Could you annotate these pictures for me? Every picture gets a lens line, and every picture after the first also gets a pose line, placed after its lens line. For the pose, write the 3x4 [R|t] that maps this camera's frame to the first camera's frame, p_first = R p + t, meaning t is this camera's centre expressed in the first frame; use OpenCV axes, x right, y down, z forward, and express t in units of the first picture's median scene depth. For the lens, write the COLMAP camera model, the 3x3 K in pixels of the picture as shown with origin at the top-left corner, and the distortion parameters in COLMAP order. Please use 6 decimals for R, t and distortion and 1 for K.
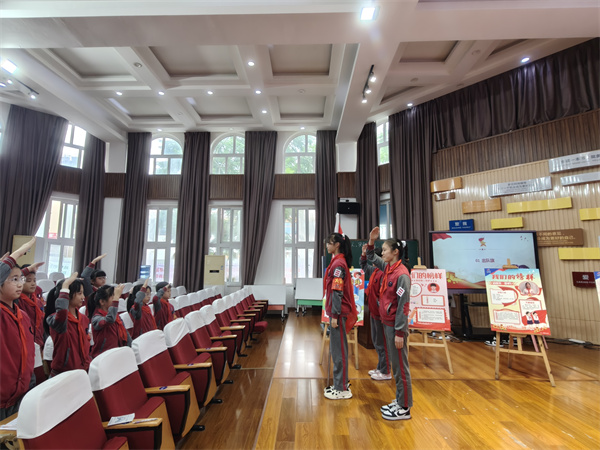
lens RADIAL K [[303.8, 0, 300.0], [0, 303.8, 225.0], [0, 0, 1]] dist [-0.011506, 0.000647]
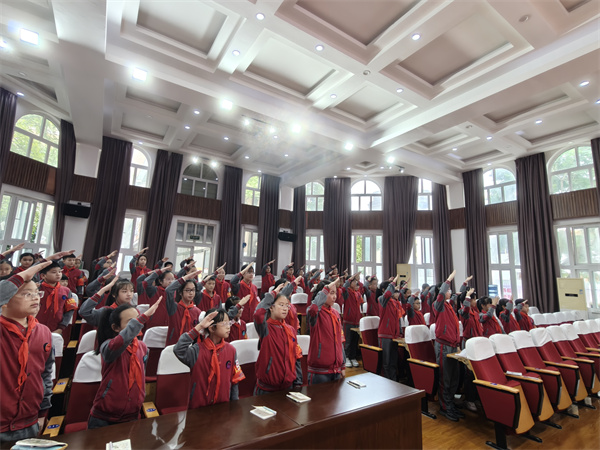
lens RADIAL K [[303.8, 0, 300.0], [0, 303.8, 225.0], [0, 0, 1]] dist [-0.011506, 0.000647]
pose [[0.543852, -0.122010, -0.830264, 0.062131], [0.068740, 0.992526, -0.100828, -0.025221], [0.836361, -0.002236, 0.548174, -0.217413]]
